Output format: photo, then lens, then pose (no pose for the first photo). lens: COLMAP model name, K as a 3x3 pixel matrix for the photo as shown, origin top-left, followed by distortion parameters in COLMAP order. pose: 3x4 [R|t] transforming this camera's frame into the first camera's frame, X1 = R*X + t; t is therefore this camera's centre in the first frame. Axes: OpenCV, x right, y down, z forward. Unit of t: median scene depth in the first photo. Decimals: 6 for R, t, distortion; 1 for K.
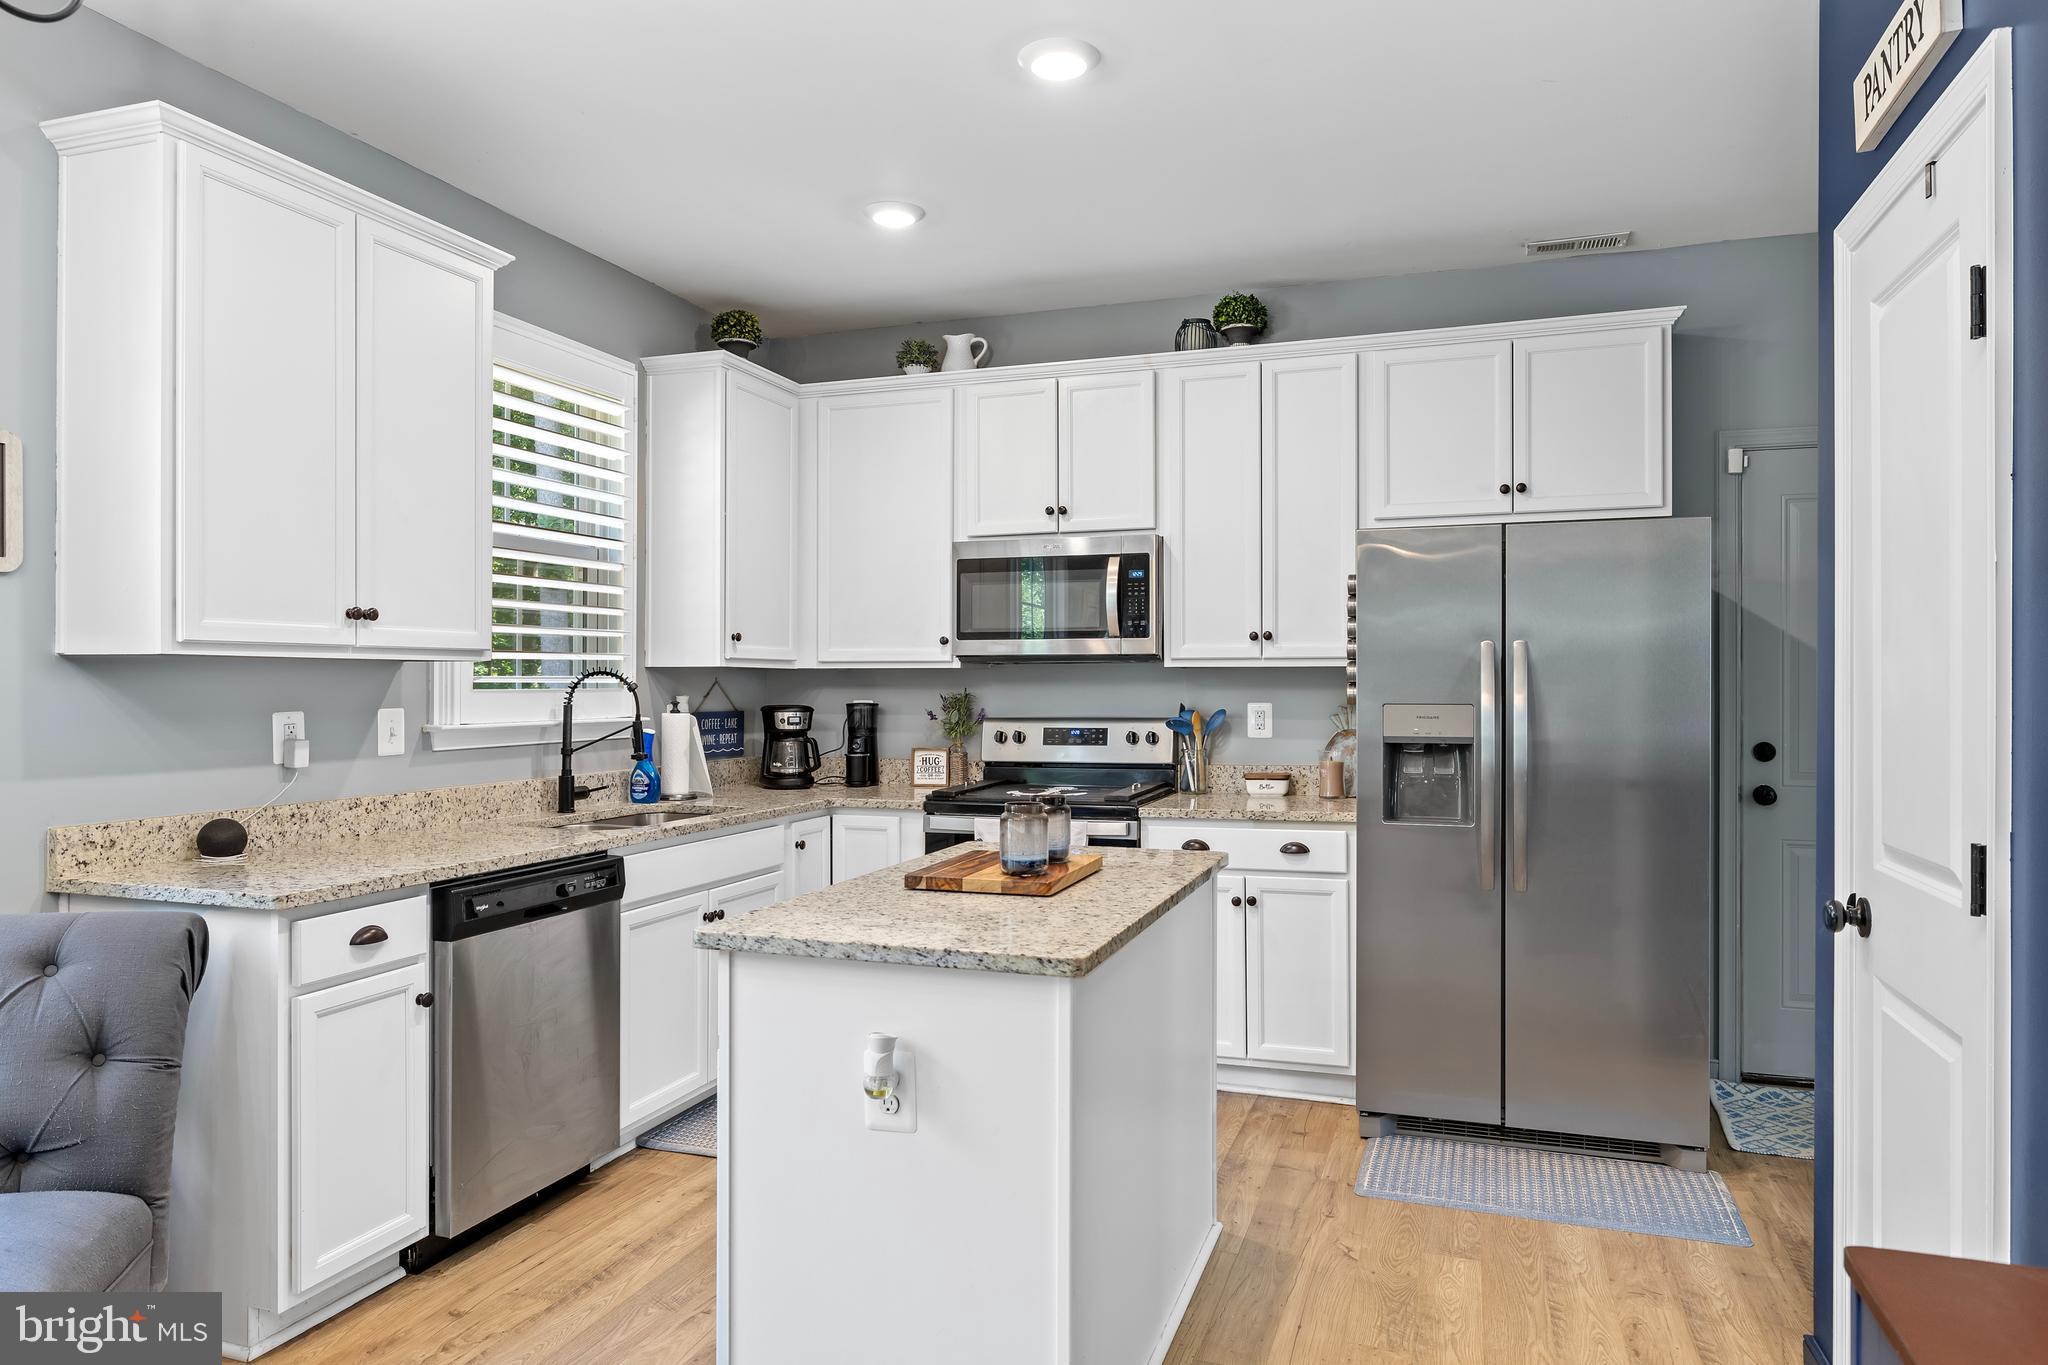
lens RADIAL K [[1279.2, 0, 1024.0], [0, 1279.2, 682.5], [0, 0, 1]] dist [-0.001232, 0.001574]
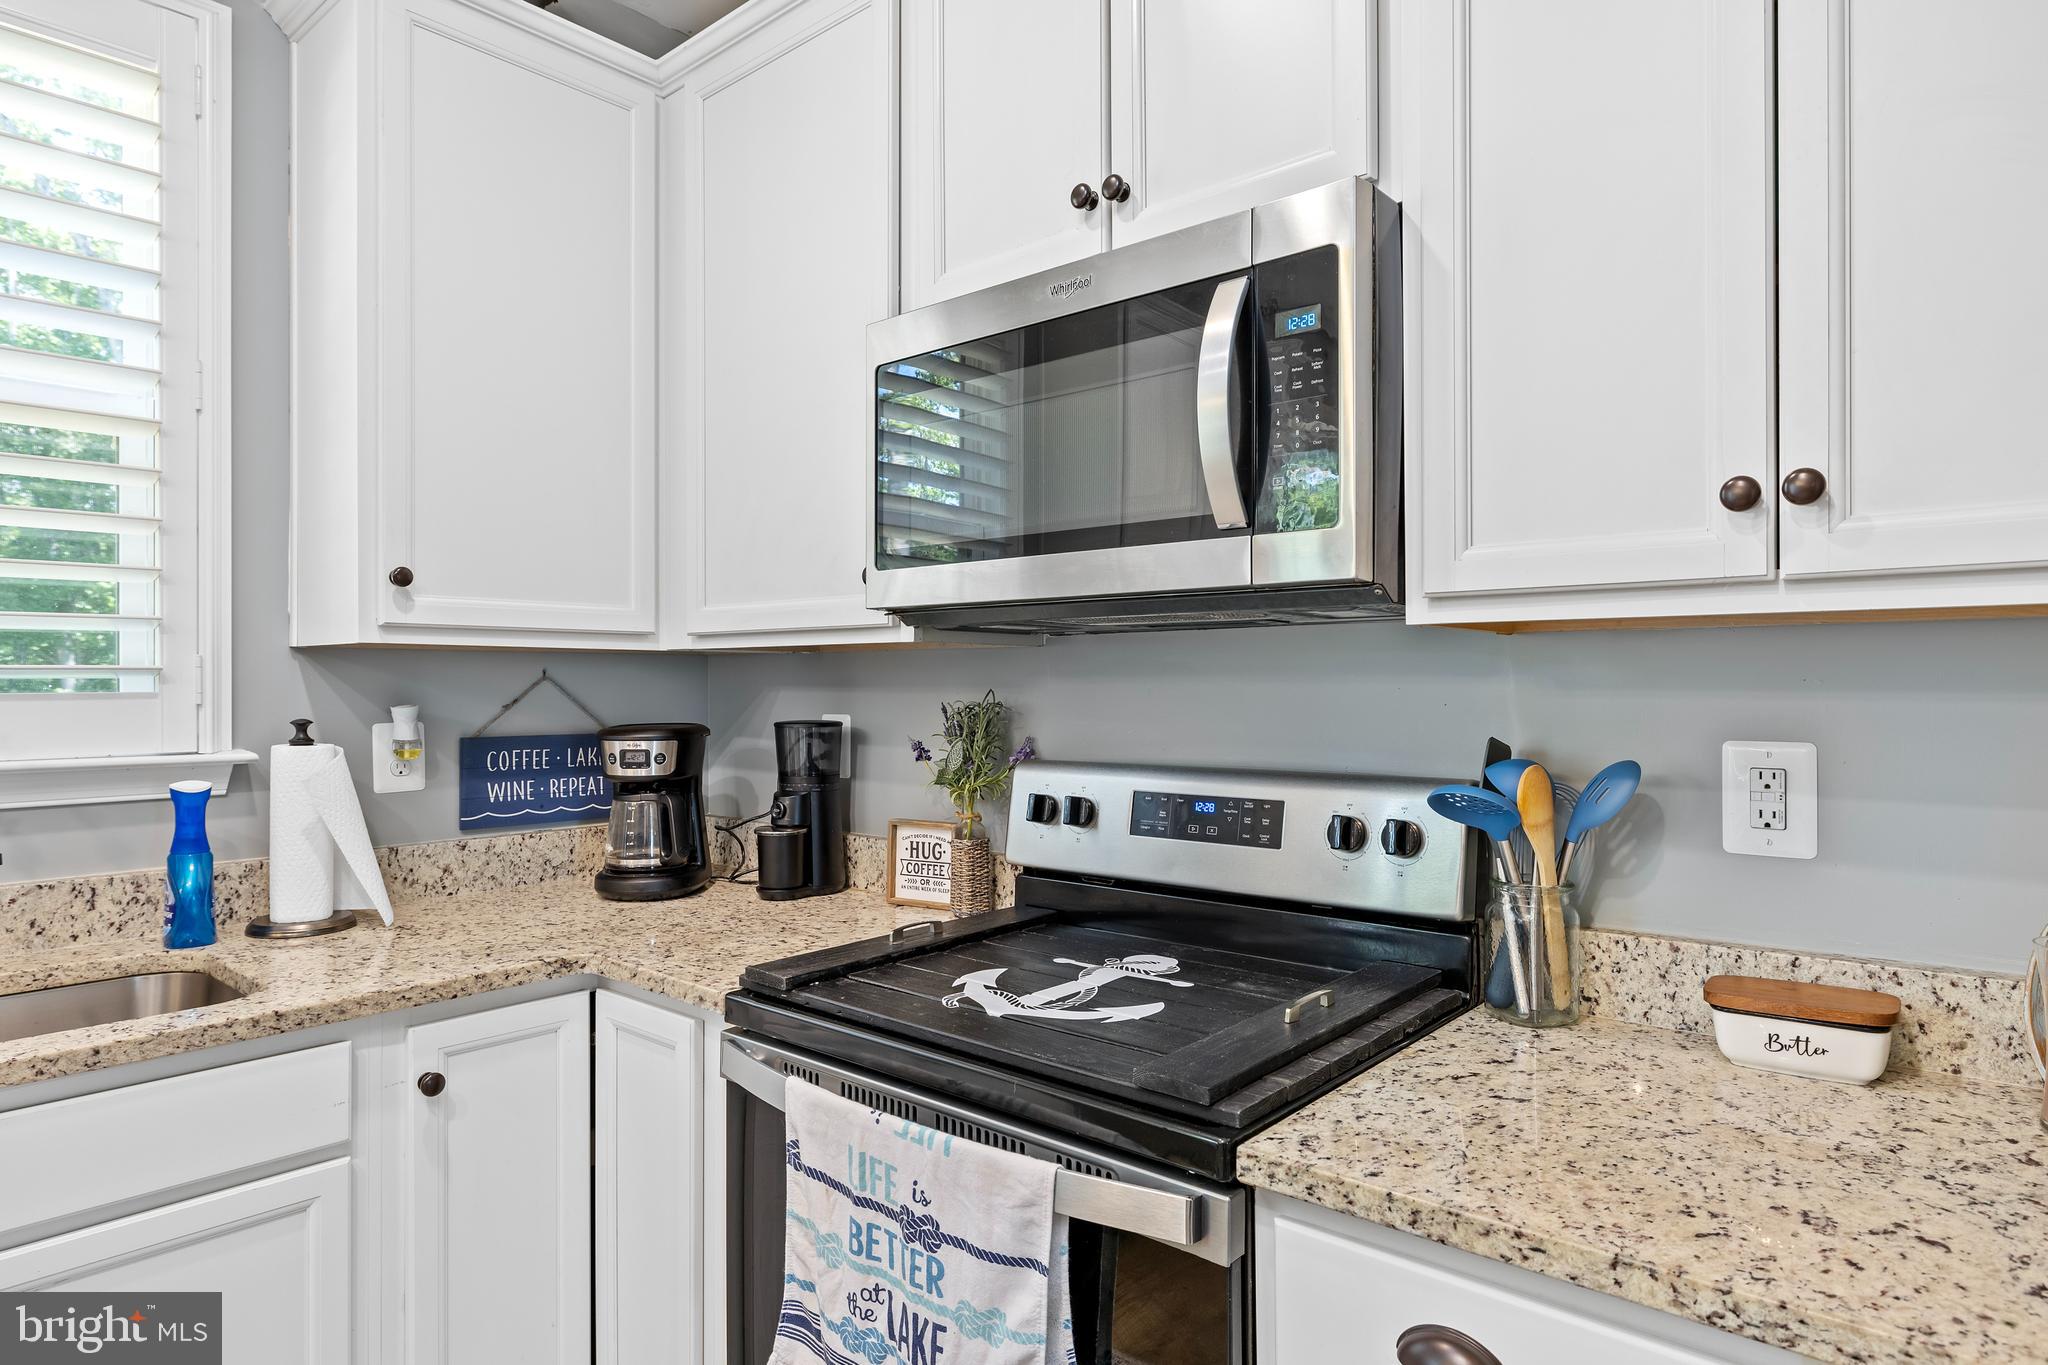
lens RADIAL K [[1170.2, 0, 1024.0], [0, 1170.2, 682.5], [0, 0, 1]] dist [0.000345, 0.000184]
pose [[0.926958, -0.000790, -0.375164, 0.132515], [0.001239, 0.999999, 0.000957, 0.001417], [0.375163, -0.001352, 0.926958, 0.717729]]
